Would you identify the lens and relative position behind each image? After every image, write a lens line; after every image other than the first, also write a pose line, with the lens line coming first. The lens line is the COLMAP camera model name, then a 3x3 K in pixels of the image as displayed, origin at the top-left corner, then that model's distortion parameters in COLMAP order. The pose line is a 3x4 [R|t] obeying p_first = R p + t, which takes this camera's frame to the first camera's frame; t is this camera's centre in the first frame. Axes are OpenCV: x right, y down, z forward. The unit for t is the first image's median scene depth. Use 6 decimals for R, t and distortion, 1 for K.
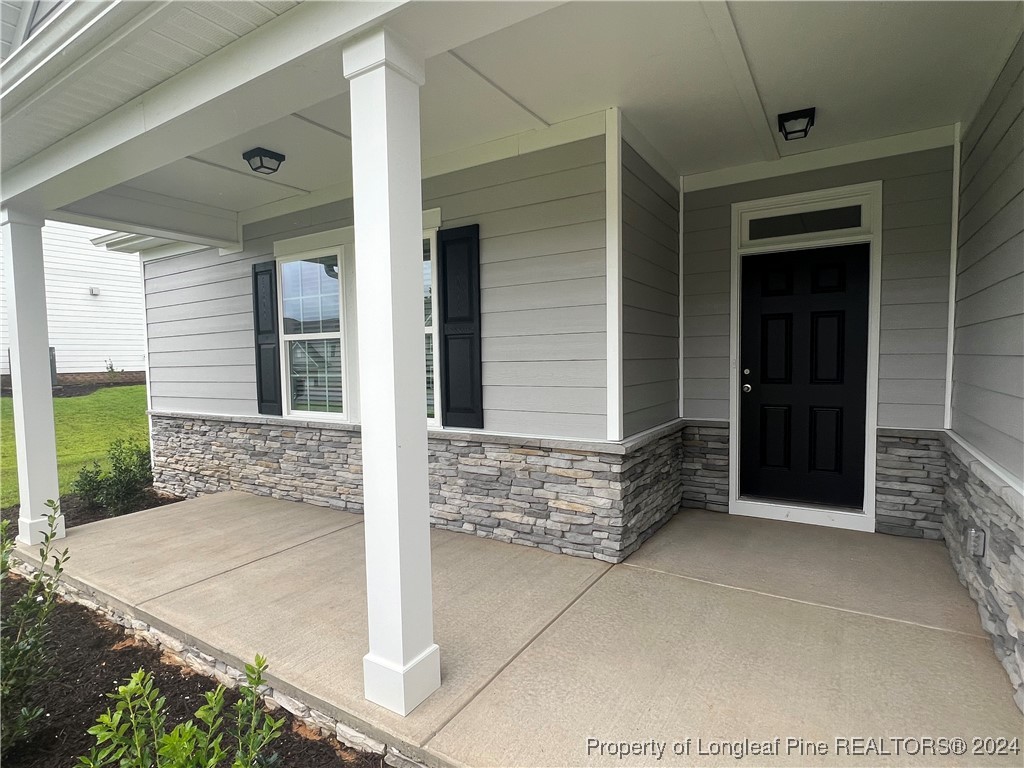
lens RADIAL K [[537.9, 0, 511.2], [0, 537.9, 388.2], [0, 0, 1]] dist [-0.000323, 0.000116]
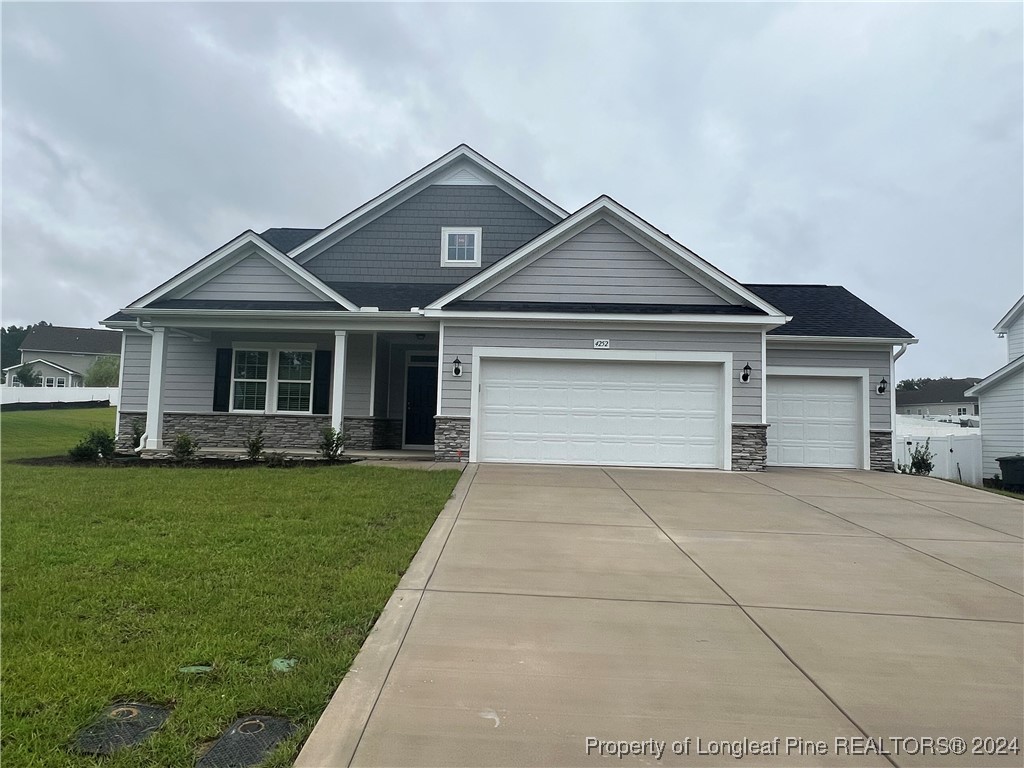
lens RADIAL K [[626.9, 0, 512.0], [0, 626.9, 384.0], [0, 0, 1]] dist [-0.000443, -0.000068]
pose [[0.861391, 0.075659, 0.502276, -0.777488], [-0.011452, 0.991486, -0.129710, 0.288333], [-0.507813, 0.105979, 0.854924, -2.142135]]
